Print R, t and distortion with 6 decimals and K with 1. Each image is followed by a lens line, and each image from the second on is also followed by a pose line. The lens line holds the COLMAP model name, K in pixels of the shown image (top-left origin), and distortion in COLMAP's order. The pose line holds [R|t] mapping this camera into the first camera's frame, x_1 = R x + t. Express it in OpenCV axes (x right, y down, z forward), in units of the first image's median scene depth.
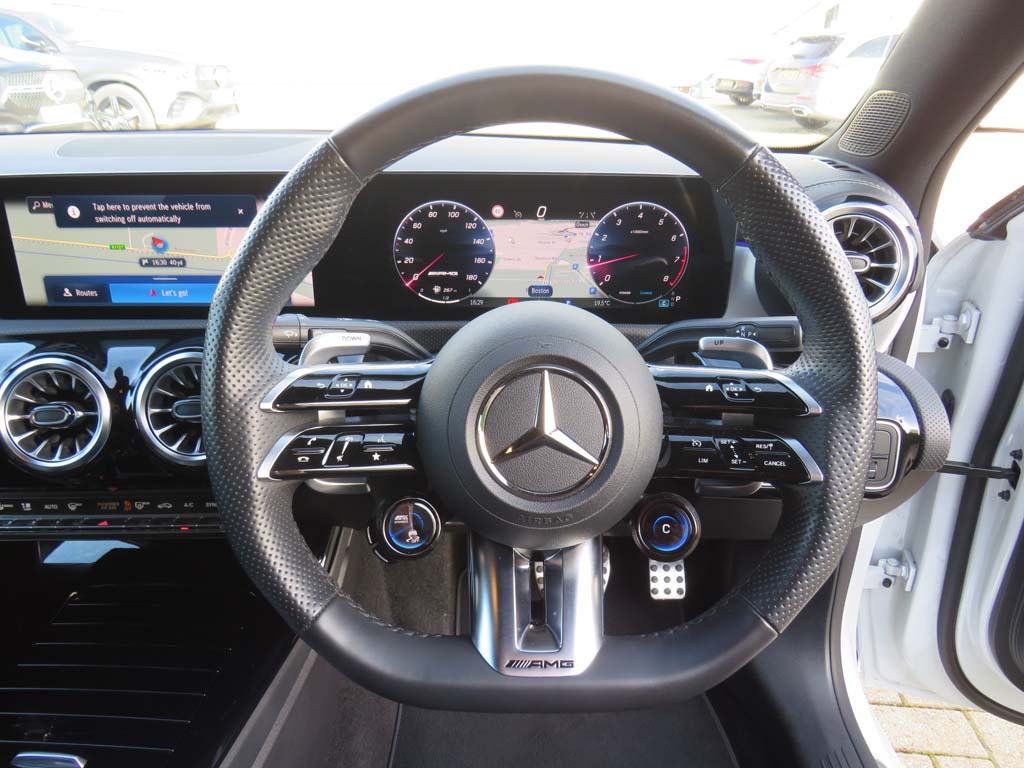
lens RADIAL K [[731.8, 0, 513.8], [0, 731.8, 388.6], [0, 0, 1]] dist [-0.012300, -0.002298]
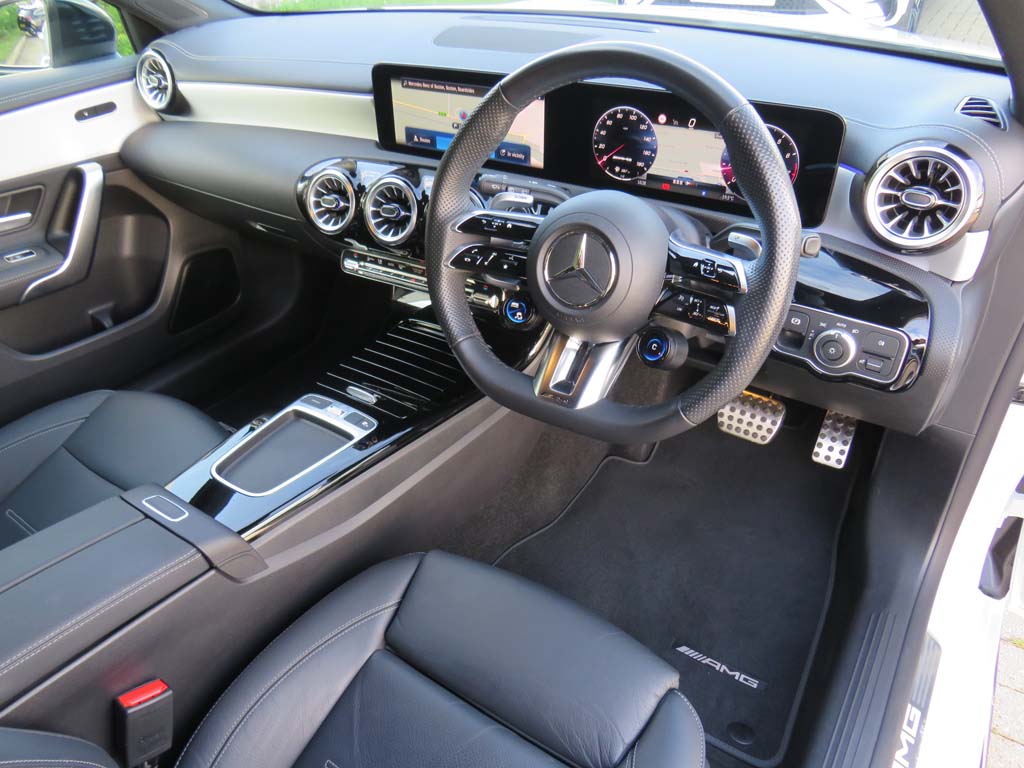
lens RADIAL K [[731.8, 0, 514.2], [0, 731.8, 381.8], [0, 0, 1]] dist [-0.012300, -0.002298]
pose [[0.840106, 0.279859, -0.464650, 0.517063], [-0.179984, 0.951914, 0.247921, -0.058880], [0.511690, -0.124651, 0.850080, -0.380020]]
